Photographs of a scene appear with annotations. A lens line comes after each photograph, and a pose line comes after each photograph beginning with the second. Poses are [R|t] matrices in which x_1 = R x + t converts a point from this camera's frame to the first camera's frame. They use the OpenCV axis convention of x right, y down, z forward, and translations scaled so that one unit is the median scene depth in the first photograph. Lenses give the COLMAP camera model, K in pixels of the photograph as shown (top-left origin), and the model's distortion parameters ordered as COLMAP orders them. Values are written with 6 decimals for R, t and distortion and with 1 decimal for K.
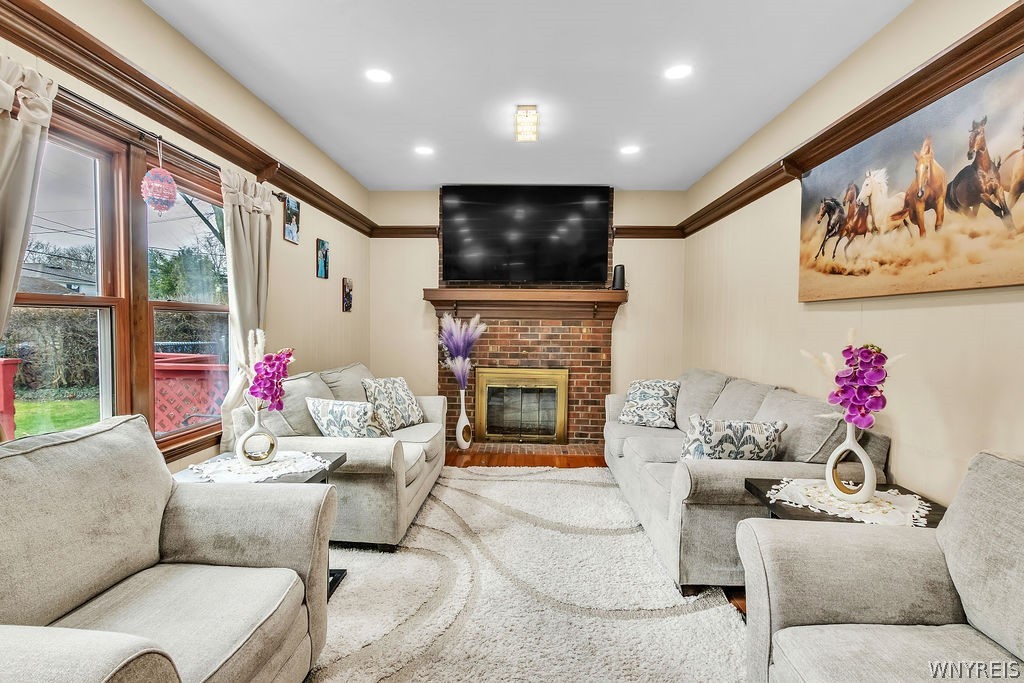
lens RADIAL K [[469.5, 0, 507.4], [0, 469.5, 340.6], [0, 0, 1]] dist [0.002463, 0.000290]
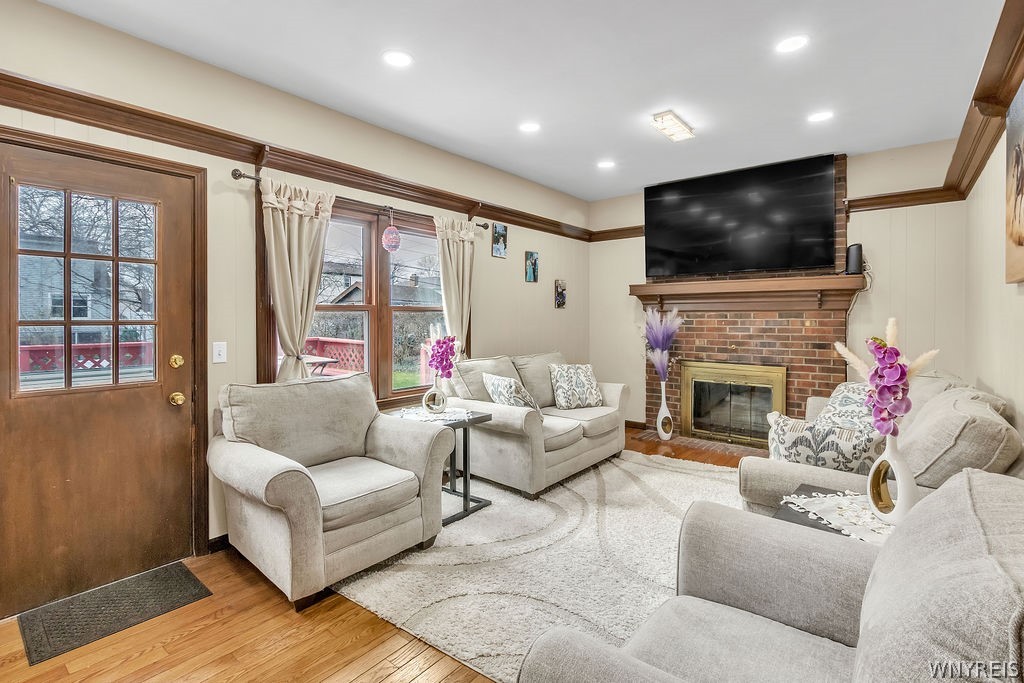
lens RADIAL K [[469.5, 0, 499.6], [0, 469.5, 320.6], [0, 0, 1]] dist [0.002463, 0.000290]
pose [[0.801201, -0.006860, -0.598356, 0.337305], [-0.011034, 0.999595, -0.026235, 0.003587], [0.598293, 0.027622, 0.800801, -0.054179]]
